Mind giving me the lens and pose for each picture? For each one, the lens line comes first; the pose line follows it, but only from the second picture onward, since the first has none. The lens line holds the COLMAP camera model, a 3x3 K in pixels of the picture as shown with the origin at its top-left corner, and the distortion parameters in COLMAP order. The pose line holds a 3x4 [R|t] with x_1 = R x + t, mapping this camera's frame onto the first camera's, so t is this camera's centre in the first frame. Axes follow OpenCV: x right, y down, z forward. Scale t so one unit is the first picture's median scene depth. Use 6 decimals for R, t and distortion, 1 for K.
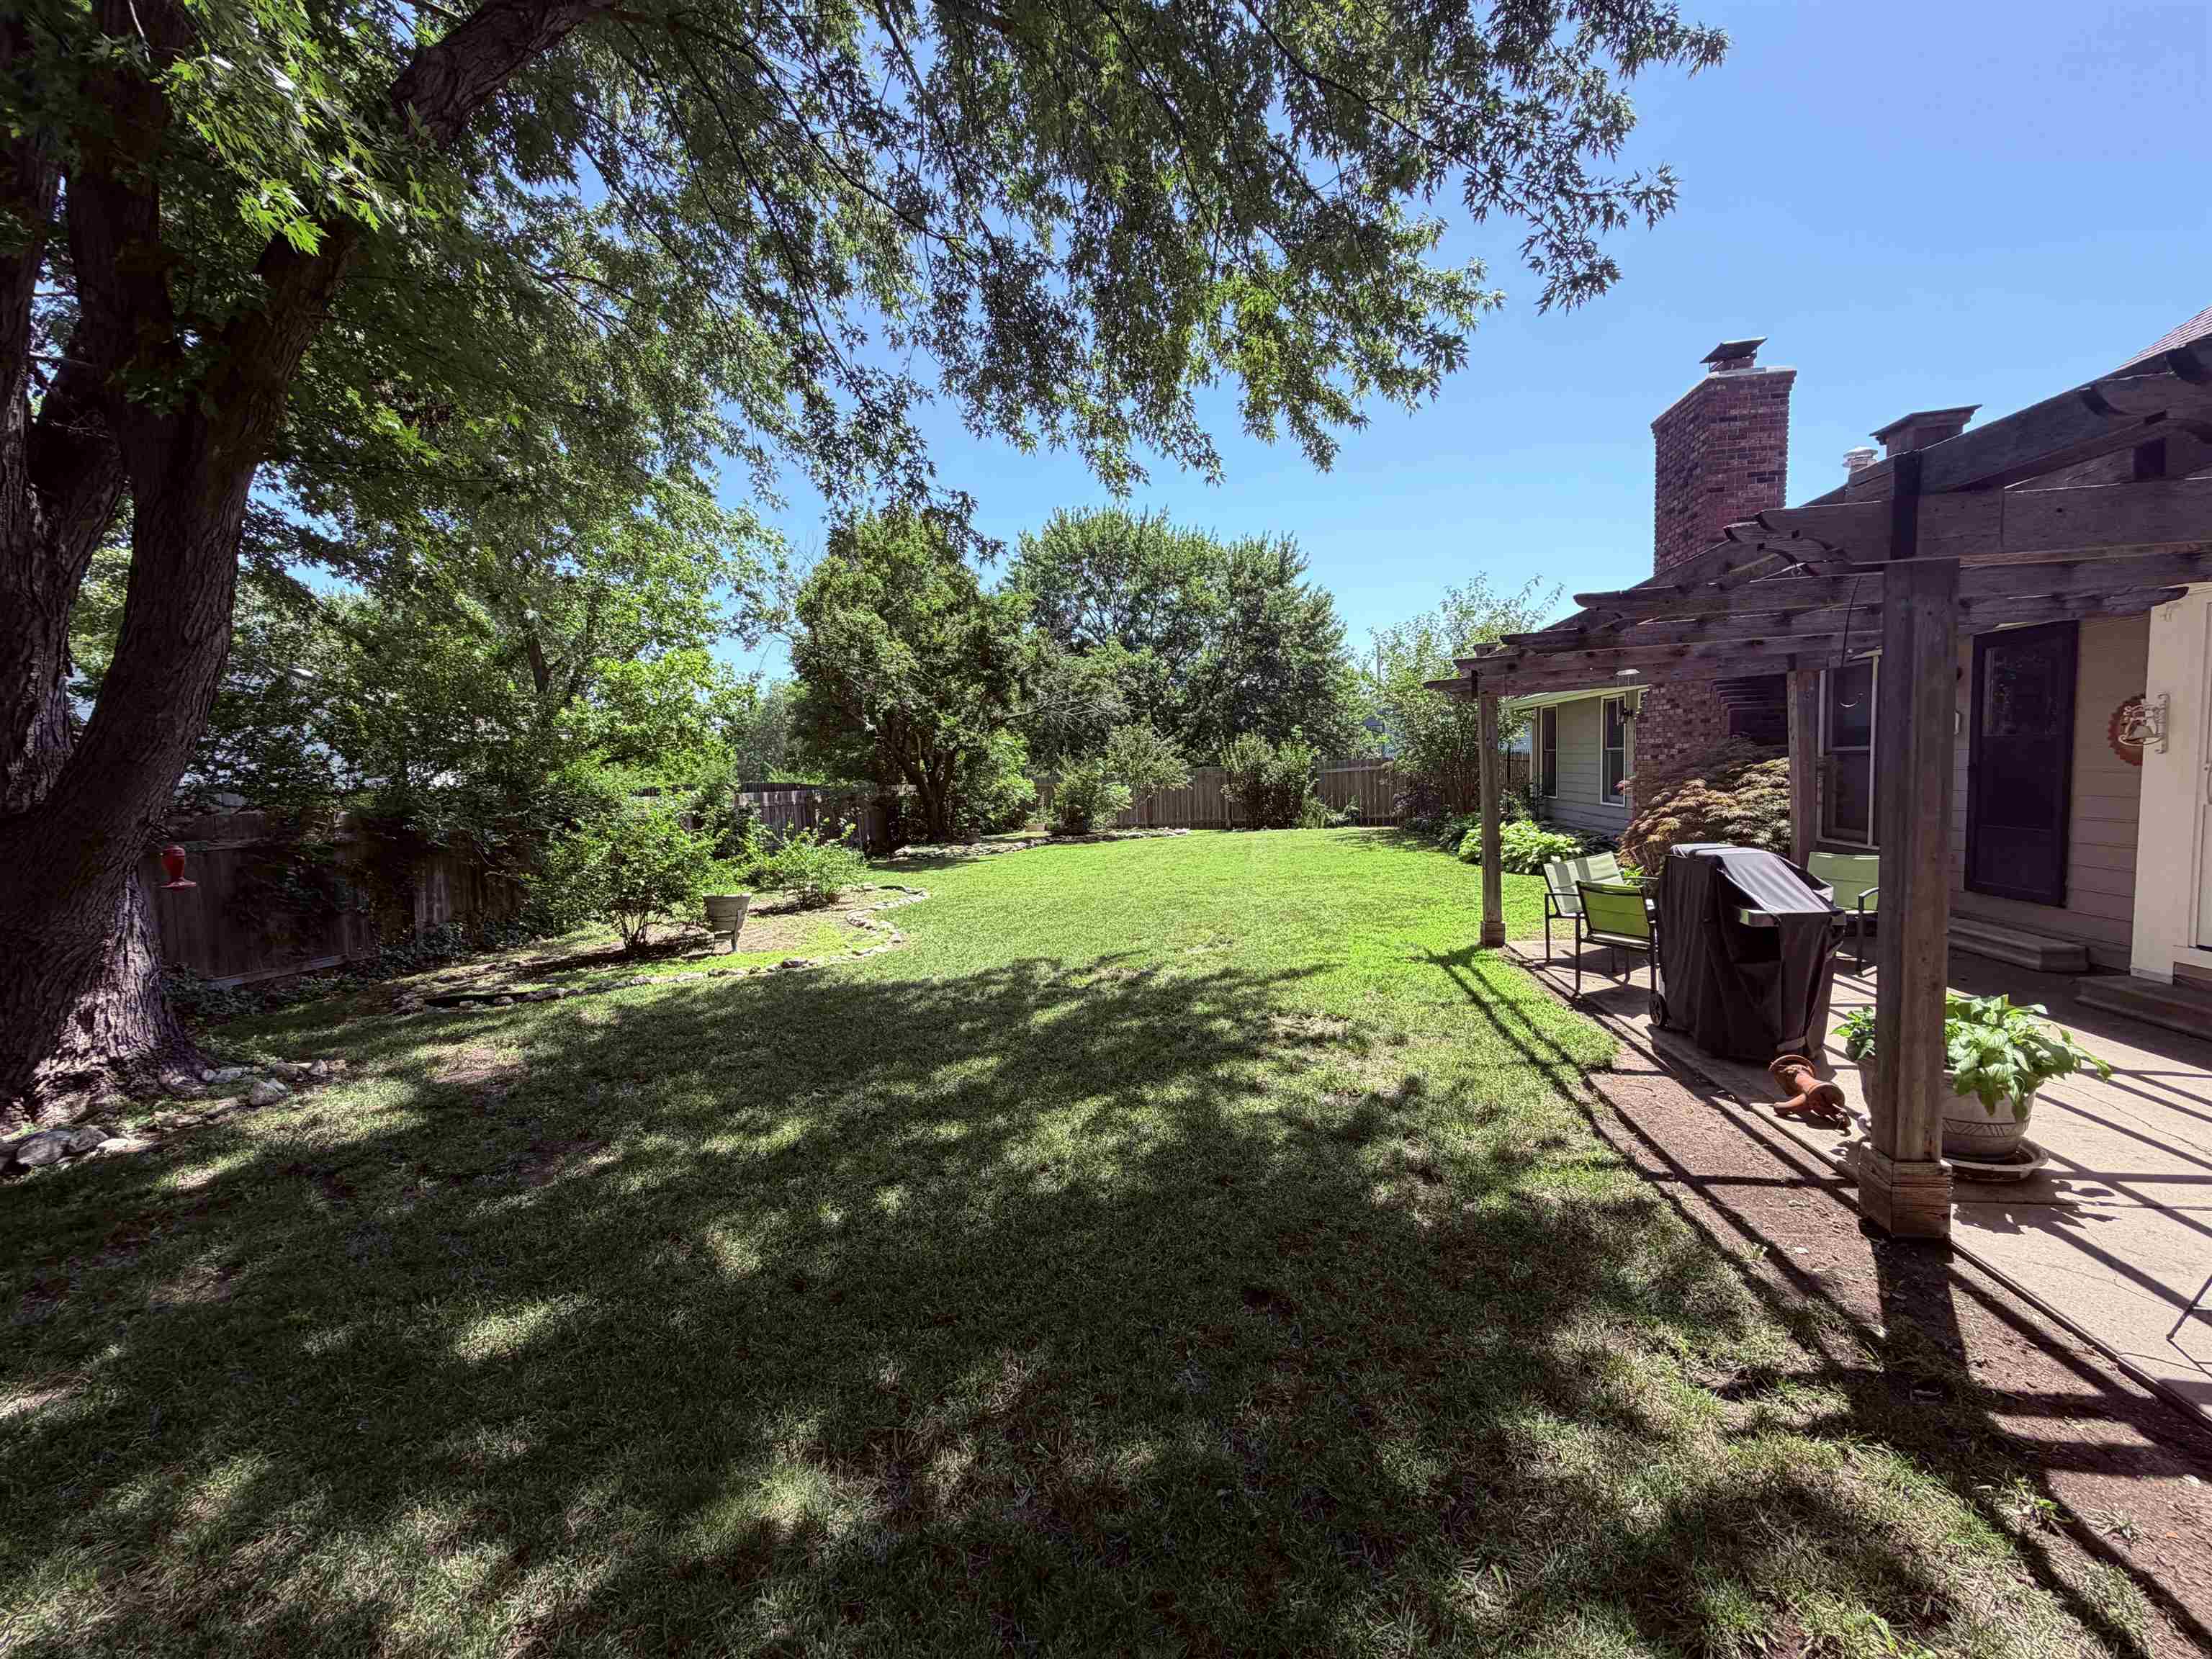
lens RADIAL K [[888.6, 0, 1110.5], [0, 888.6, 838.4], [0, 0, 1]] dist [-0.000356, -0.000395]
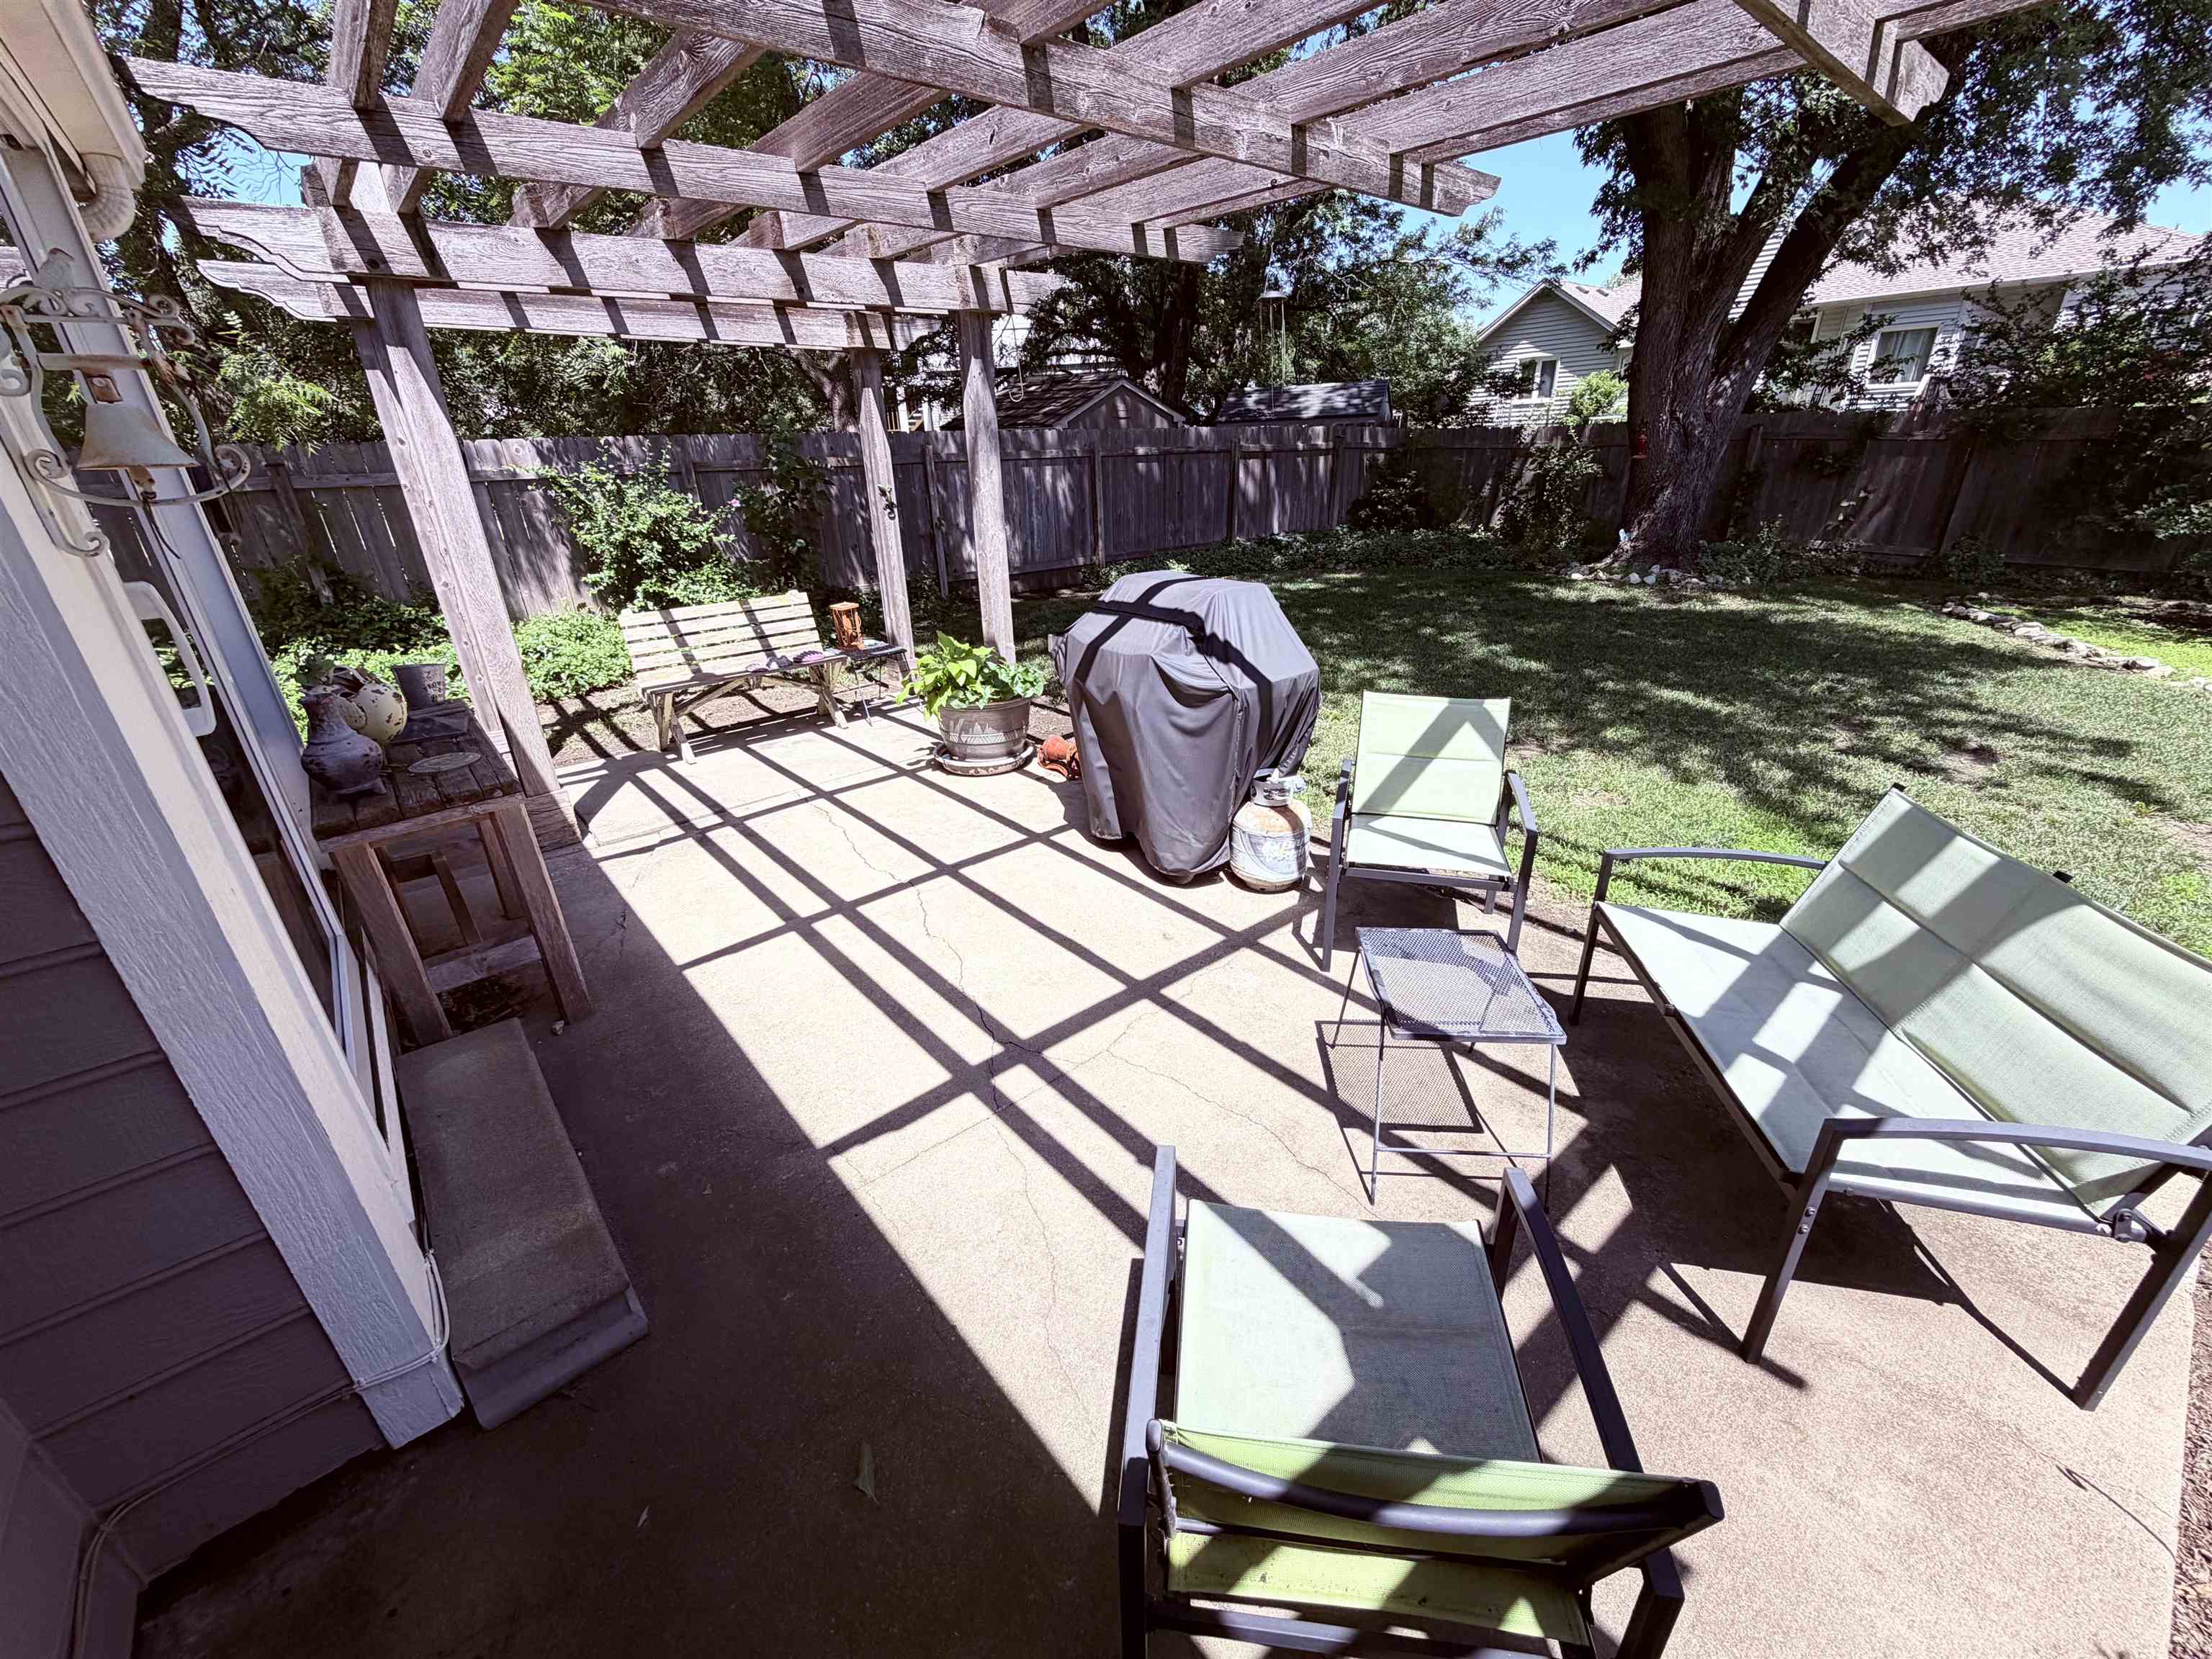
lens RADIAL K [[888.6, 0, 1110.5], [0, 888.6, 838.4], [0, 0, 1]] dist [-0.000356, -0.000395]
pose [[-0.654646, 0.361835, -0.663712, 0.783938], [-0.005694, 0.875616, 0.482974, -0.090406], [0.755914, 0.319957, -0.571158, 0.870557]]
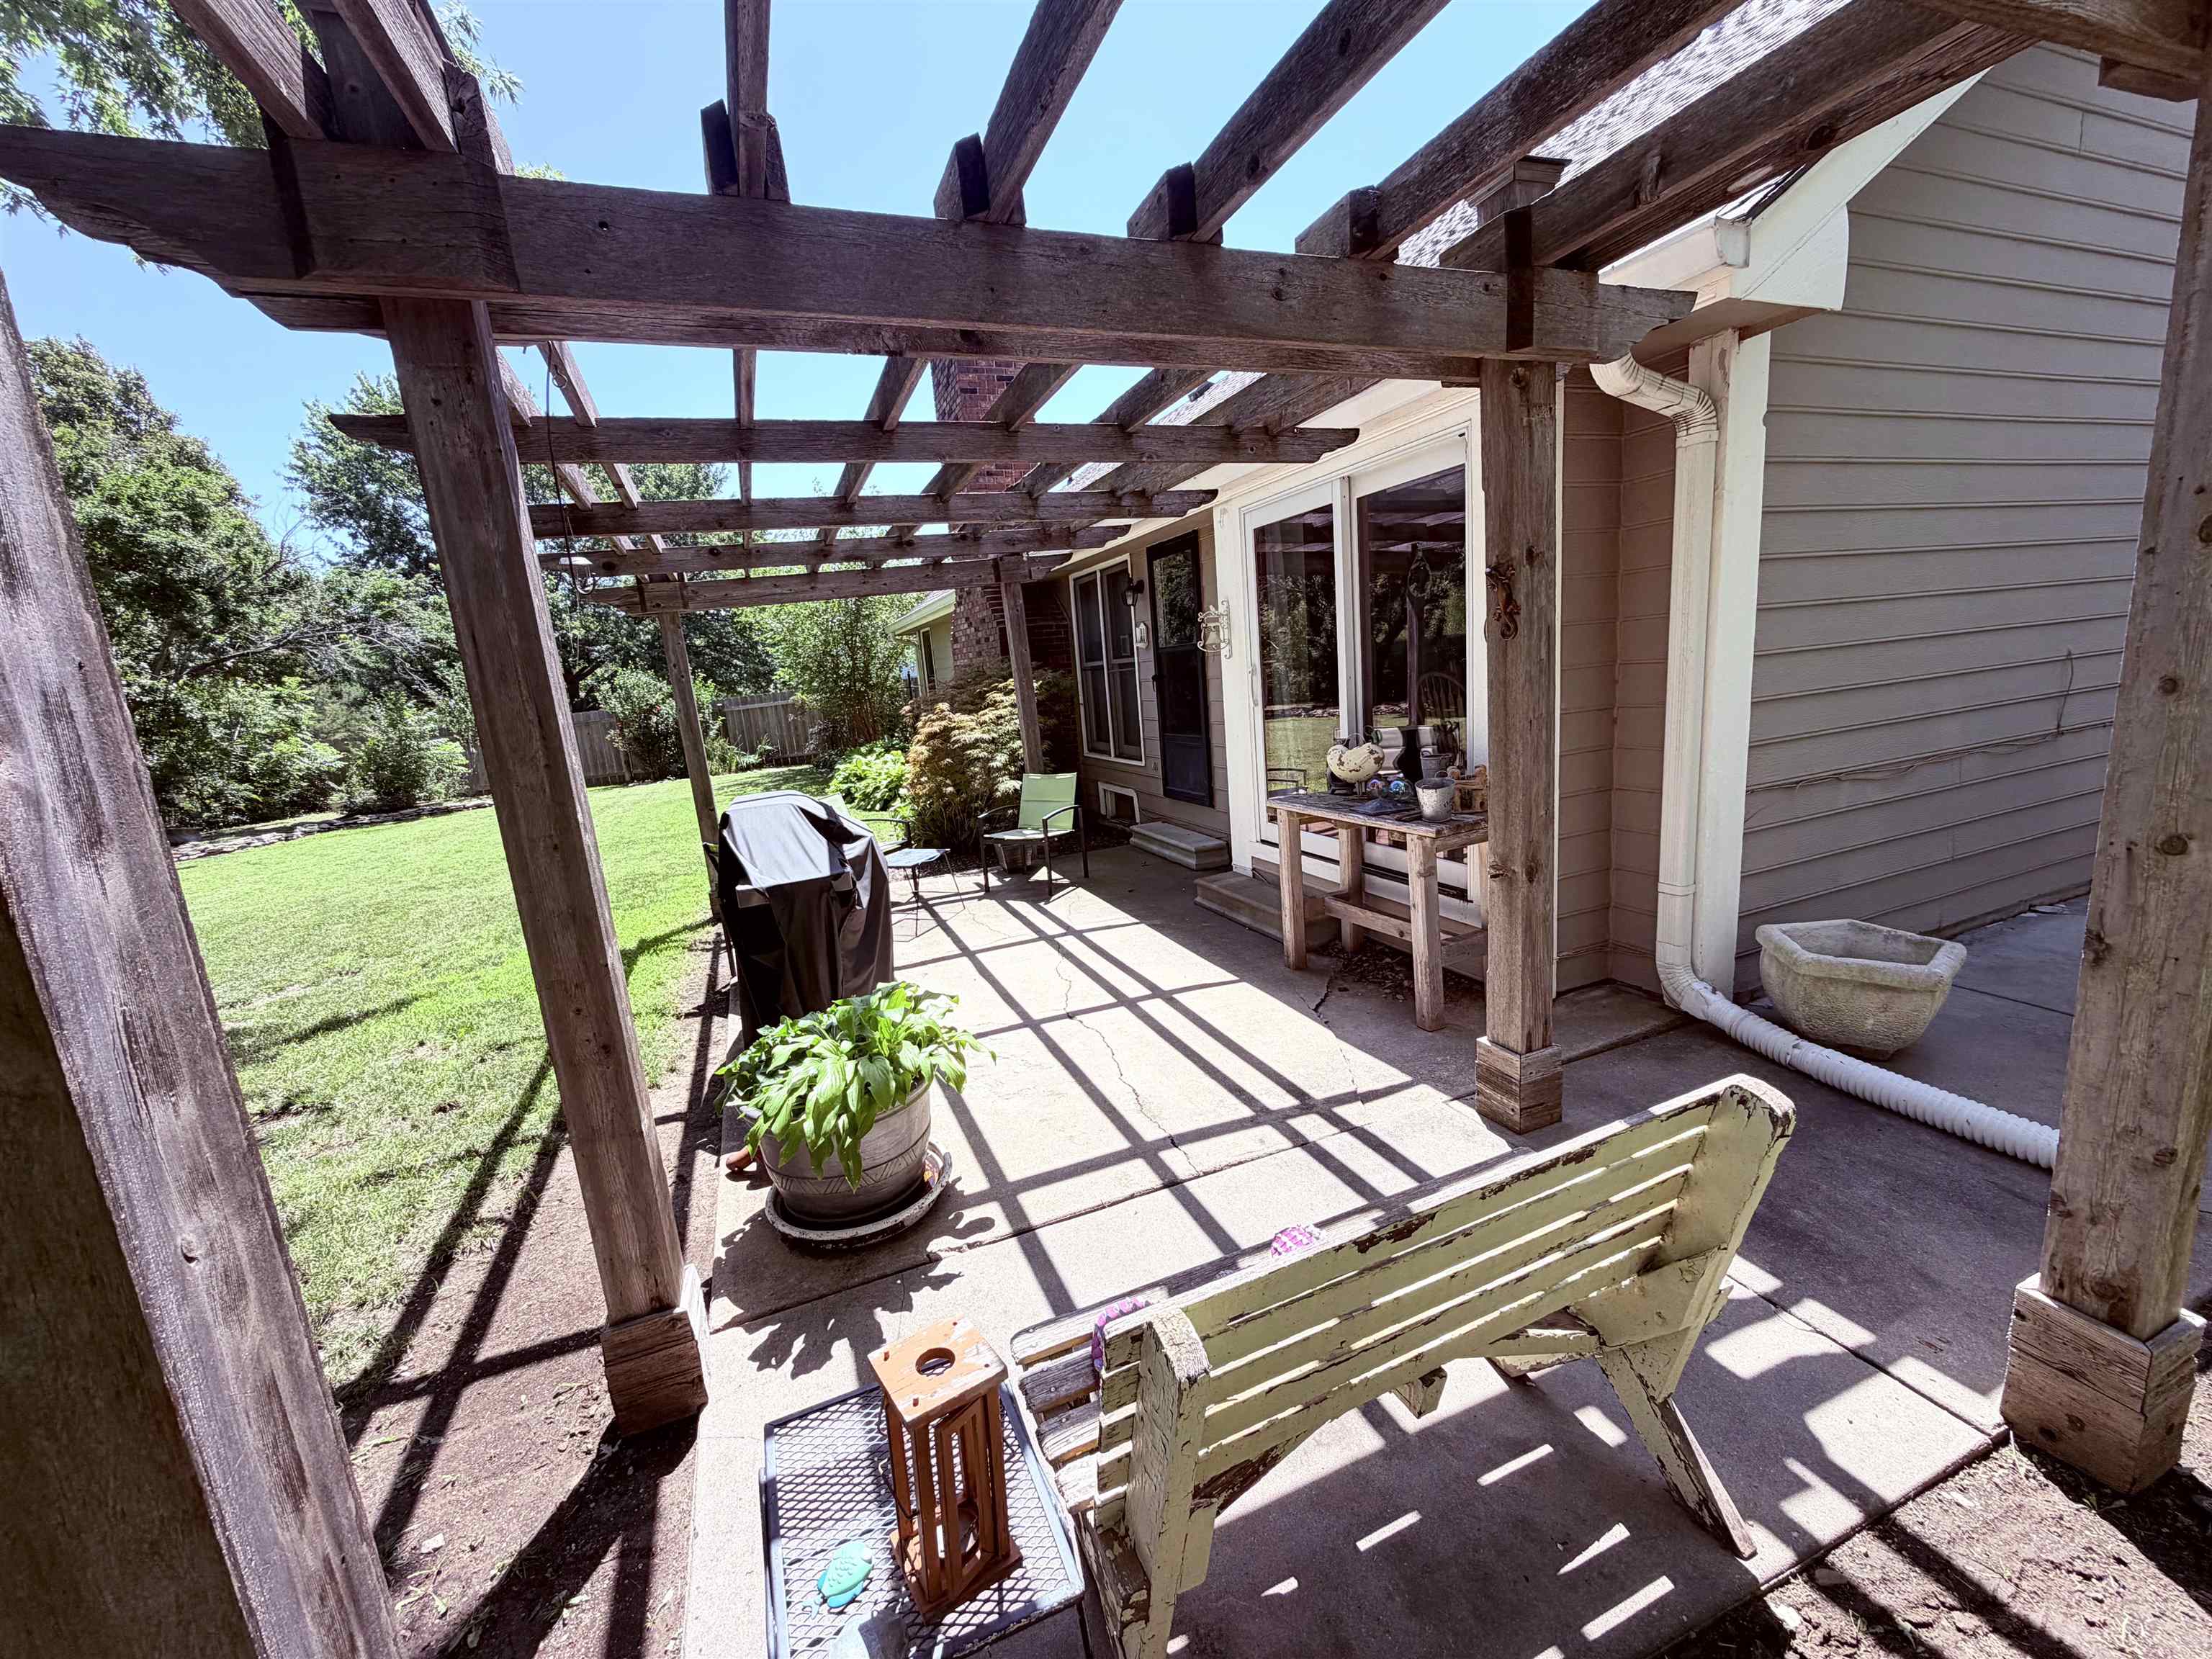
lens RADIAL K [[888.6, 0, 1110.5], [0, 888.6, 838.4], [0, 0, 1]] dist [-0.000356, -0.000395]
pose [[0.856578, -0.130939, 0.499129, 0.348255], [0.092943, 0.990600, 0.100366, -0.002704], [-0.507579, -0.039580, 0.860696, 0.113026]]
